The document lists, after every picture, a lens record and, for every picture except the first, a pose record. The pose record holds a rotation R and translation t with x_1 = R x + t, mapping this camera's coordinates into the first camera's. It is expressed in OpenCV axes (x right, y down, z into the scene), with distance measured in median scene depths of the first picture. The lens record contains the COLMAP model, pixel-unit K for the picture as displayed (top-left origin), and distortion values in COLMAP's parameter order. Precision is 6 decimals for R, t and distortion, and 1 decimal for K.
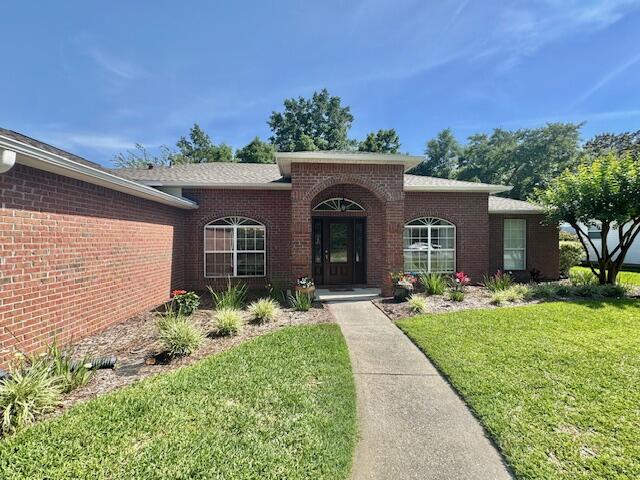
lens RADIAL K [[260.2, 0, 320.0], [0, 260.2, 239.9], [0, 0, 1]] dist [0.000974, 0.000051]
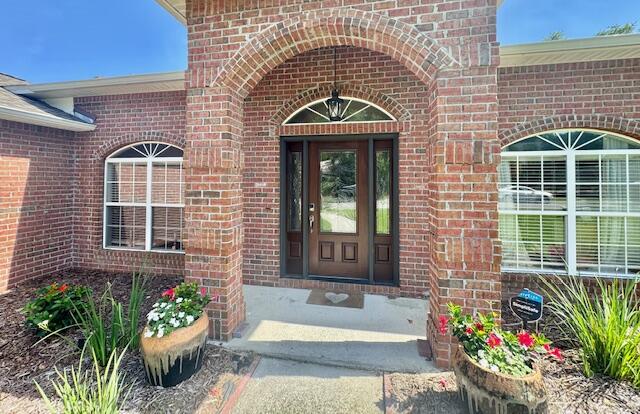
lens RADIAL K [[258.3, 0, 322.0], [0, 258.3, 173.7], [0, 0, 1]] dist [-0.001216, -0.000118]
pose [[0.963190, 0.000388, -0.268822, 0.171559], [-0.005991, 0.999782, -0.020021, -0.012331], [0.268755, 0.020894, 0.962982, 0.548853]]
